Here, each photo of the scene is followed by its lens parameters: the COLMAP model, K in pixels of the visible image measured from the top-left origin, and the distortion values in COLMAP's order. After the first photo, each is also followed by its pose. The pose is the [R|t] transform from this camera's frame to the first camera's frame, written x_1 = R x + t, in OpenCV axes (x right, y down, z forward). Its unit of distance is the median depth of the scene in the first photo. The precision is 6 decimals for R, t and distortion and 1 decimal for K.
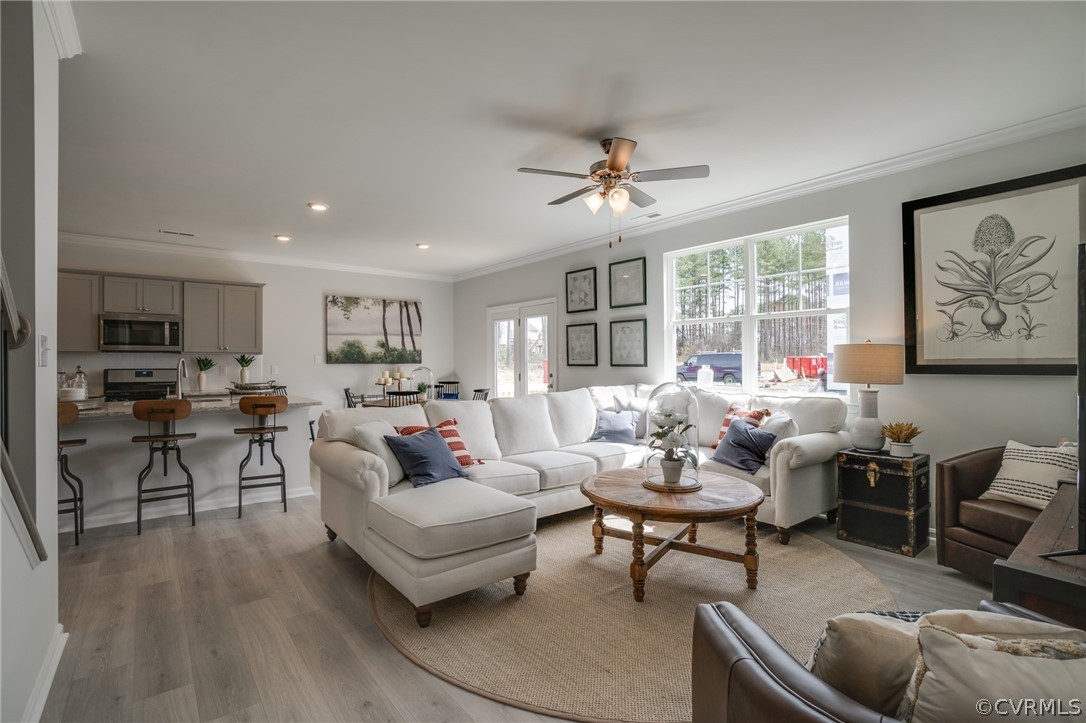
lens RADIAL K [[522.2, 0, 511.8], [0, 522.2, 357.4], [0, 0, 1]] dist [-0.001481, -0.000082]
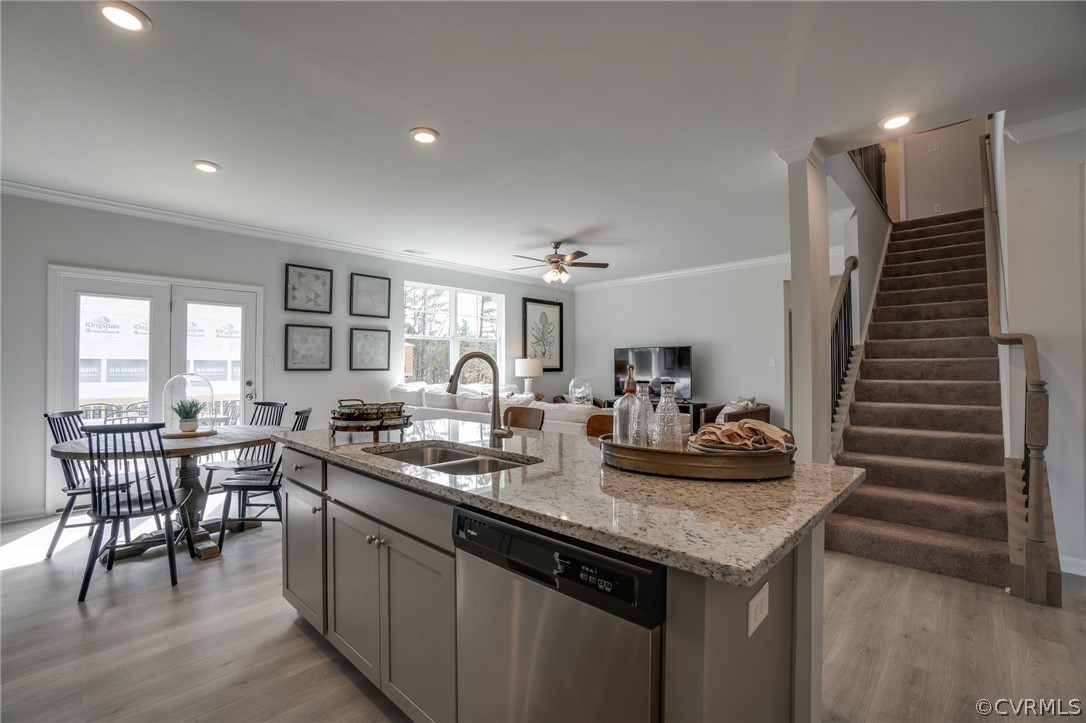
lens RADIAL K [[479.2, 0, 541.3], [0, 479.2, 361.7], [0, 0, 1]] dist [-0.046379, 0.008769]
pose [[-0.176842, 0.012682, 0.984158, -0.810632], [-0.008438, 0.999861, -0.014400, 0.009524], [-0.984203, -0.010851, -0.176710, 0.790081]]
